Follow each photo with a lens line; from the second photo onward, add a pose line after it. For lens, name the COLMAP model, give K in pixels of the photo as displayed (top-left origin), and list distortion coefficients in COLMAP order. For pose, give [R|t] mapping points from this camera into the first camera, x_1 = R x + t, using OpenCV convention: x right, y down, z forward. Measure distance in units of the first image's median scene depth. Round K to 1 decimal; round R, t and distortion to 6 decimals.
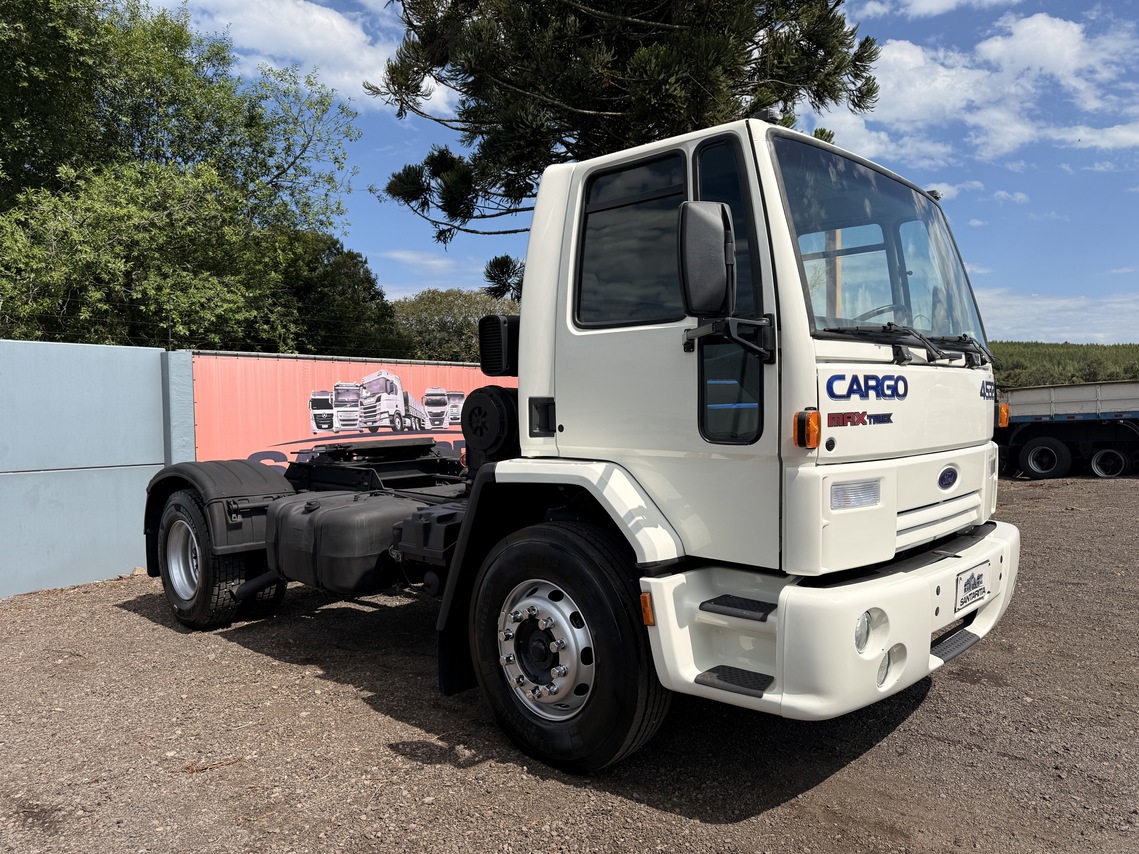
lens RADIAL K [[806.2, 0, 569.5], [0, 806.2, 427.0], [0, 0, 1]] dist [0.038849, -0.053389]
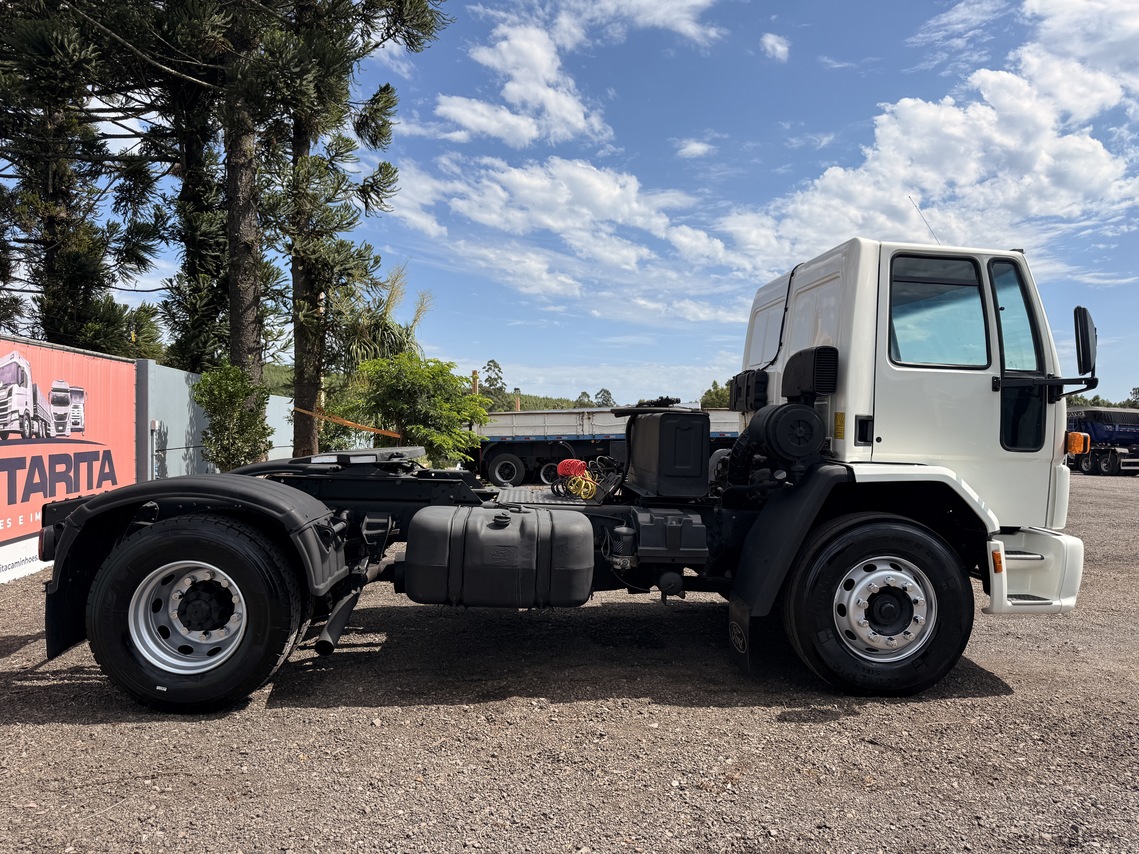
lens RADIAL K [[801.6, 0, 568.2], [0, 801.6, 452.2], [0, 0, 1]] dist [0.016795, -0.002522]
pose [[0.671204, 0.007491, 0.741235, -0.546279], [-0.014638, 0.999888, 0.003149, 0.010418], [-0.741128, -0.012964, 0.671238, 0.209703]]
